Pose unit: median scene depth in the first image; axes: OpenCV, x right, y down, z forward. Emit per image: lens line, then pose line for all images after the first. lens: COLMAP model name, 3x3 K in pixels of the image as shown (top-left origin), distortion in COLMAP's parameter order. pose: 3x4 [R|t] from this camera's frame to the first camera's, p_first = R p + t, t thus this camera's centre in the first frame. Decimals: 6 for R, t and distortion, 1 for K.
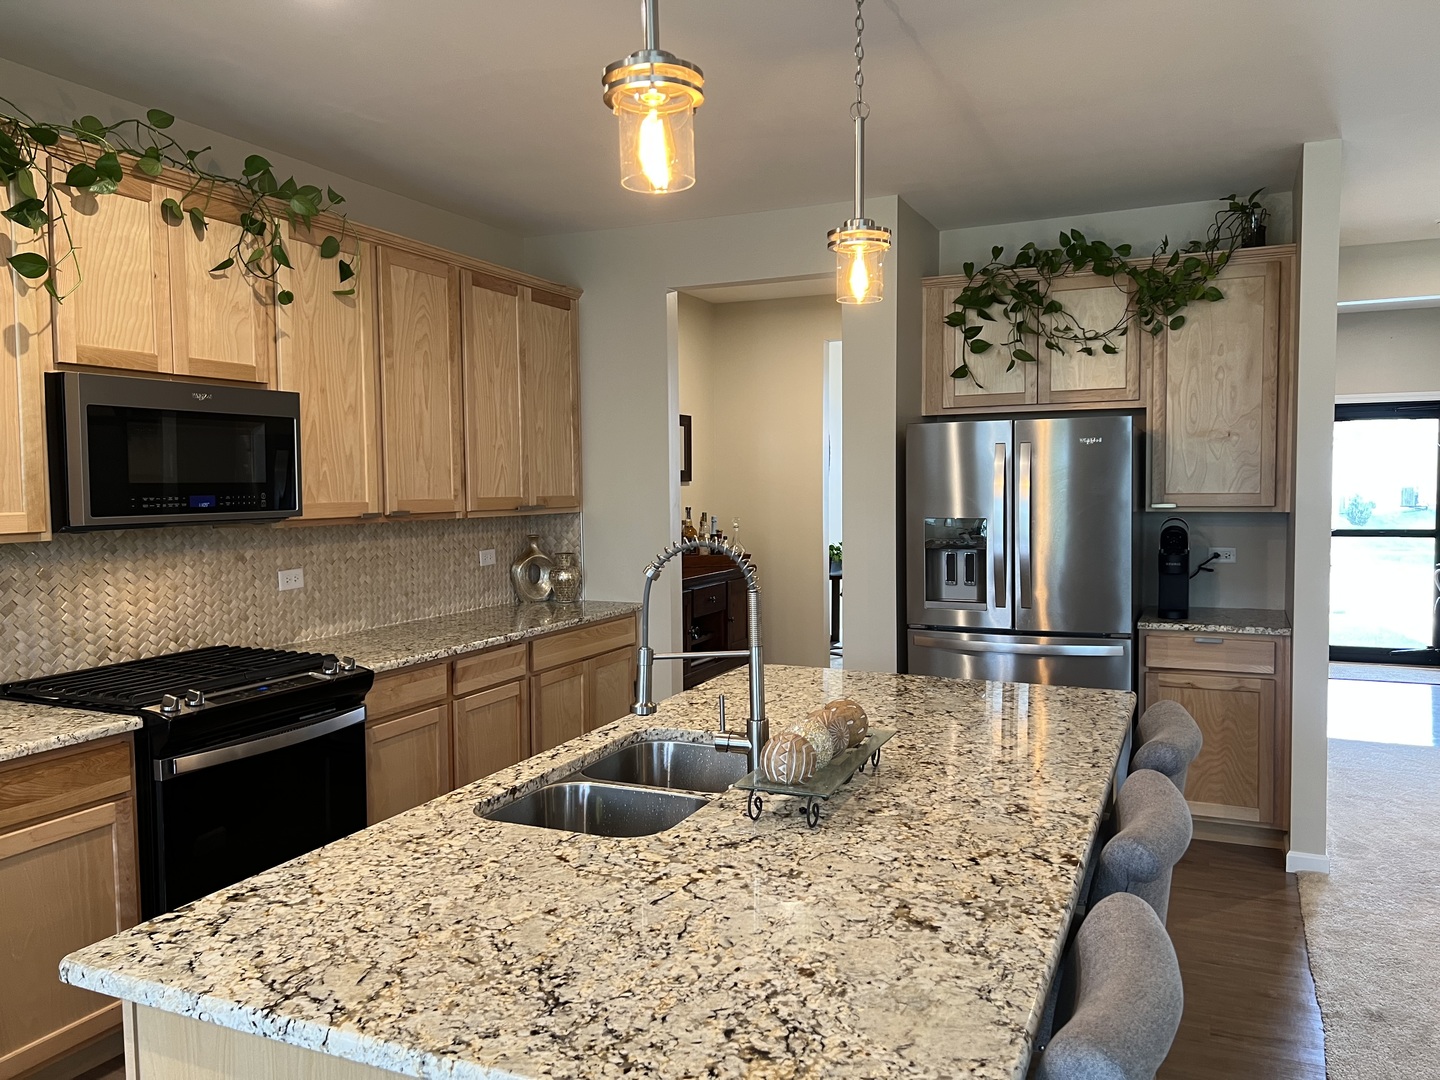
lens RADIAL K [[1083.3, 0, 729.4], [0, 1083.3, 540.6], [0, 0, 1]] dist [0.039669, -0.042064]
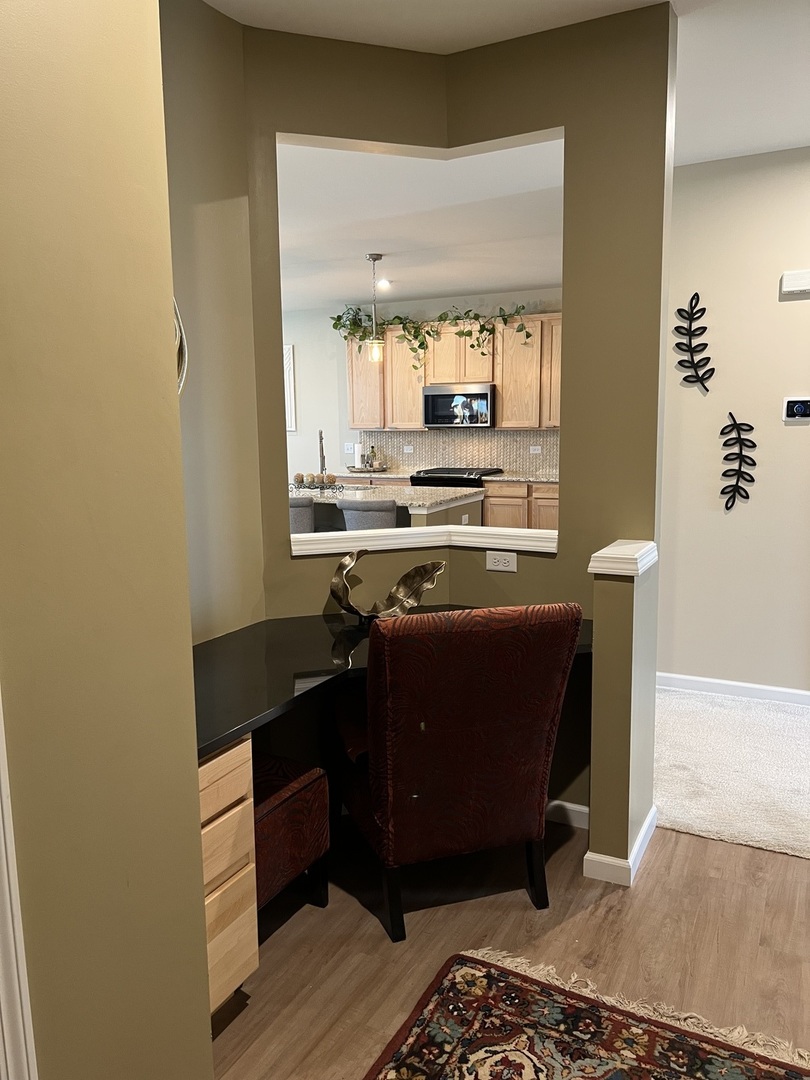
lens RADIAL K [[812.5, 0, 400.5], [0, 812.5, 542.5], [0, 0, 1]] dist [0.039669, -0.042064]
pose [[-0.059131, 0.160889, -0.985200, 1.653391], [-0.043406, 0.985579, 0.163556, -0.053825], [0.997306, 0.052435, -0.051295, 0.773227]]
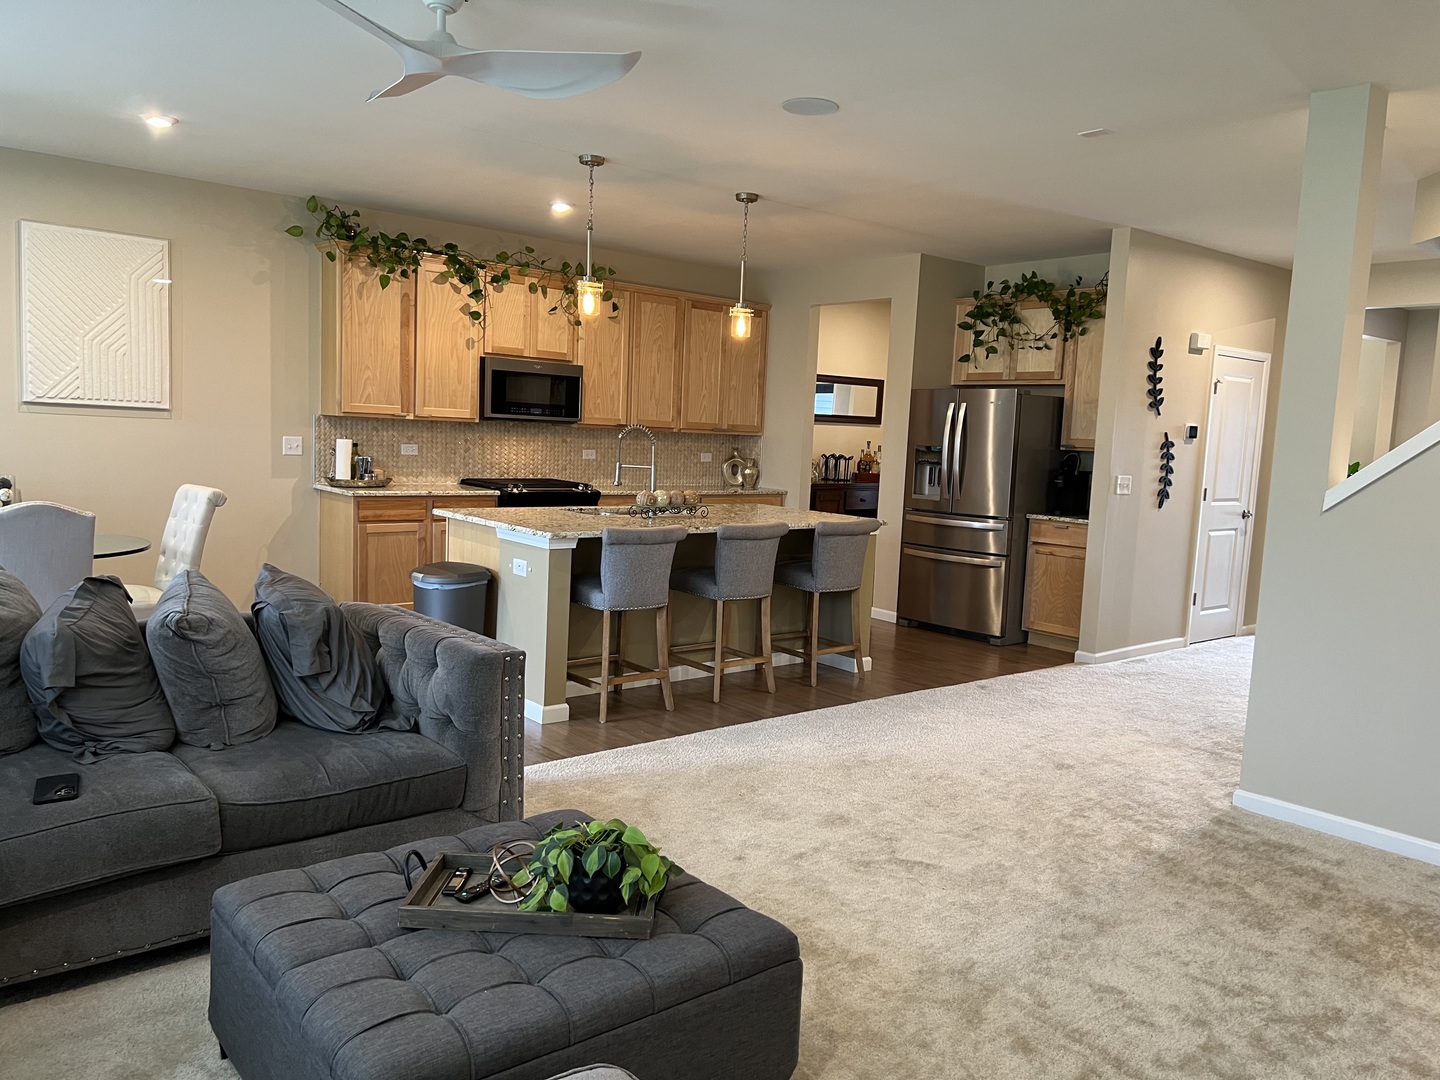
lens RADIAL K [[1083.3, 0, 722.1], [0, 1083.3, 571.4], [0, 0, 1]] dist [0.039669, -0.042064]
pose [[0.896359, 0.105402, -0.430617, 0.748133], [-0.077995, 0.993669, 0.080867, 0.070533], [0.436414, -0.038900, 0.898905, -0.771255]]
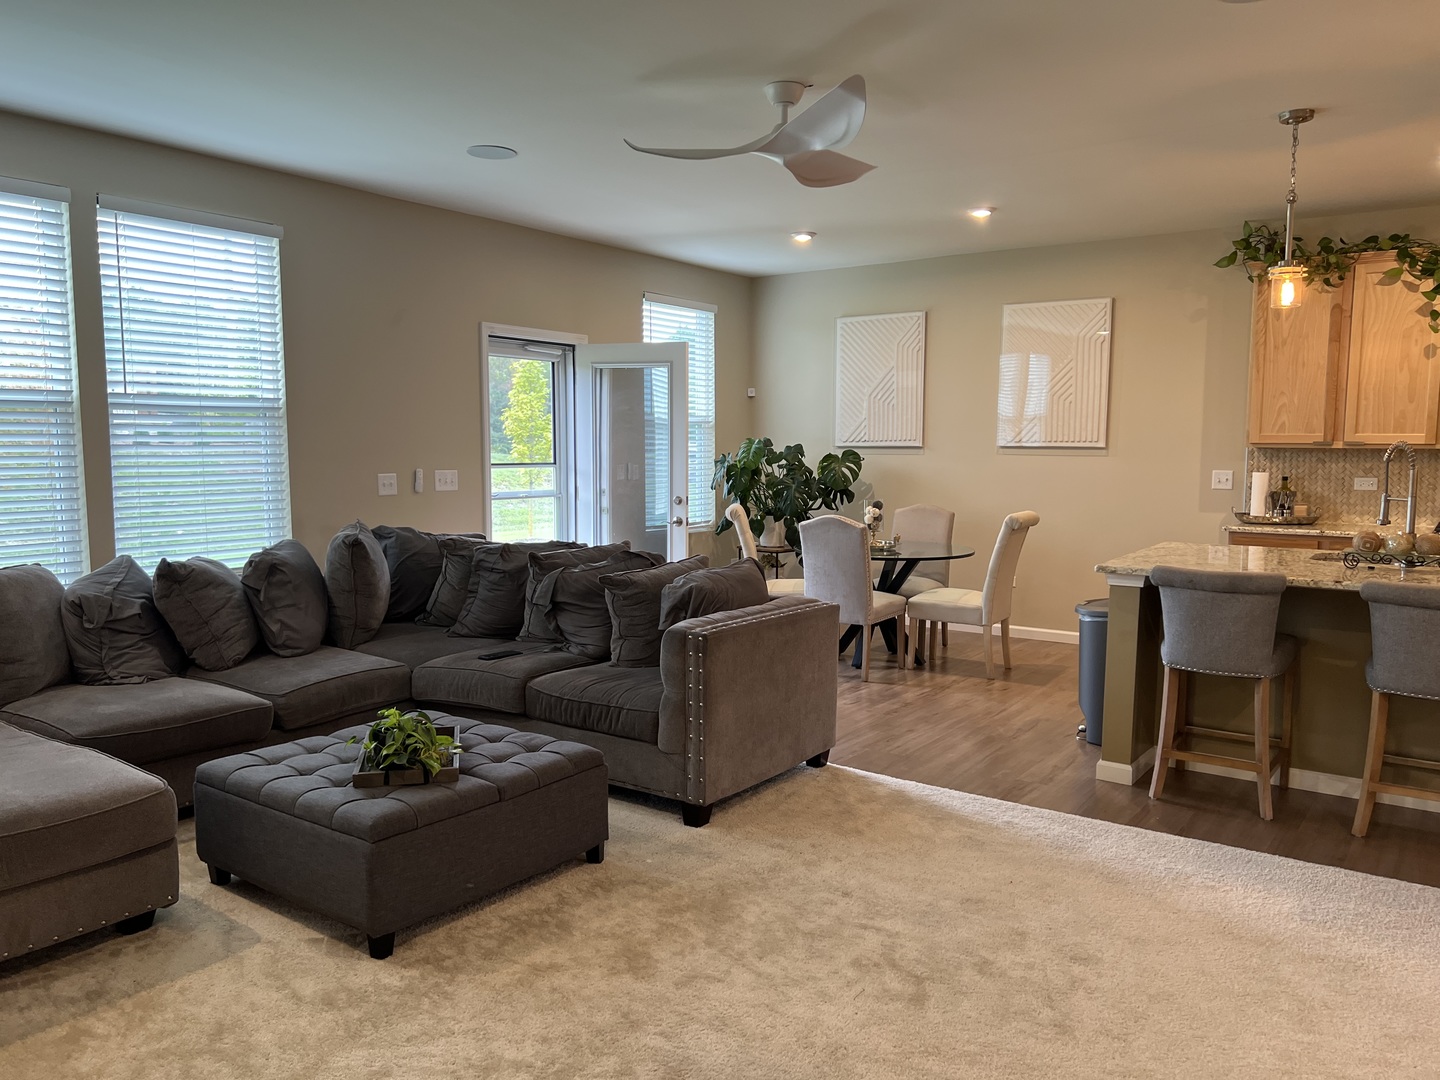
lens RADIAL K [[1083.3, 0, 730.3], [0, 1083.3, 547.3], [0, 0, 1]] dist [0.039669, -0.042064]
pose [[-0.194658, 0.102407, -0.975511, 1.179726], [-0.060069, 0.991424, 0.116064, 0.018775], [0.979030, 0.081191, -0.186837, 0.073079]]
